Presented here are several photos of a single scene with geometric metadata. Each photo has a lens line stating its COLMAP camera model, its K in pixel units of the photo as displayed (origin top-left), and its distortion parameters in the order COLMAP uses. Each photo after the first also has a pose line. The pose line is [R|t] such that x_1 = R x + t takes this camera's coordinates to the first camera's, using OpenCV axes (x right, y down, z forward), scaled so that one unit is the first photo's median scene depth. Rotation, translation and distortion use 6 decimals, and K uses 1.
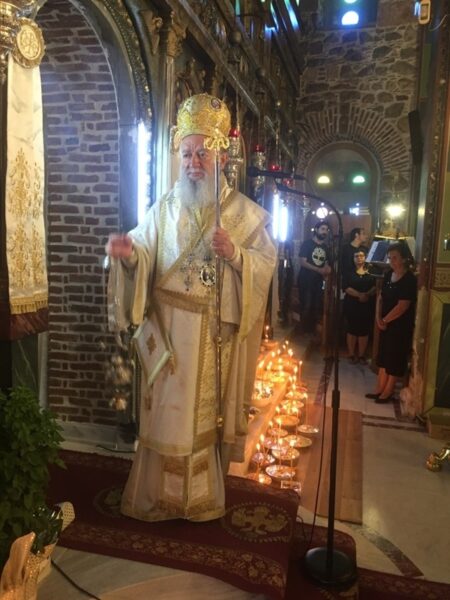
lens RADIAL K [[524.5, 0, 234.3], [0, 524.5, 291.6], [0, 0, 1]] dist [0.069193, -0.099957]
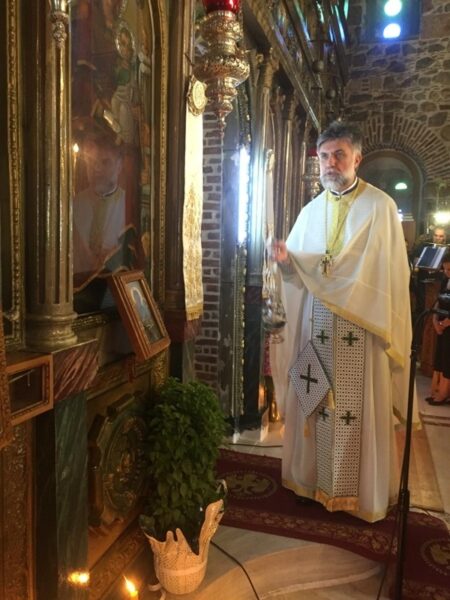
lens RADIAL K [[524.5, 0, 228.5], [0, 524.5, 290.9], [0, 0, 1]] dist [0.069193, -0.099957]
pose [[0.999097, -0.003951, -0.042309, -0.148032], [0.003657, 0.999969, -0.007019, -0.008449], [0.042336, 0.006858, 0.999080, -0.103740]]
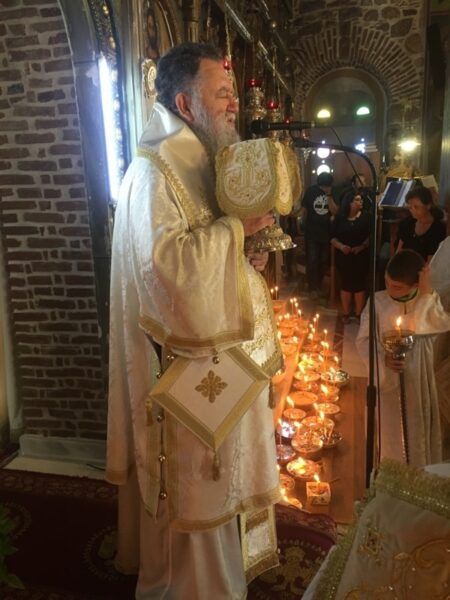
lens RADIAL K [[524.5, 0, 235.8], [0, 524.5, 295.0], [0, 0, 1]] dist [0.069193, -0.099957]
pose [[0.997822, -0.065817, 0.004384, -0.010840], [0.064868, 0.991152, 0.115799, -0.055474], [-0.011966, -0.115262, 0.993263, 0.193147]]
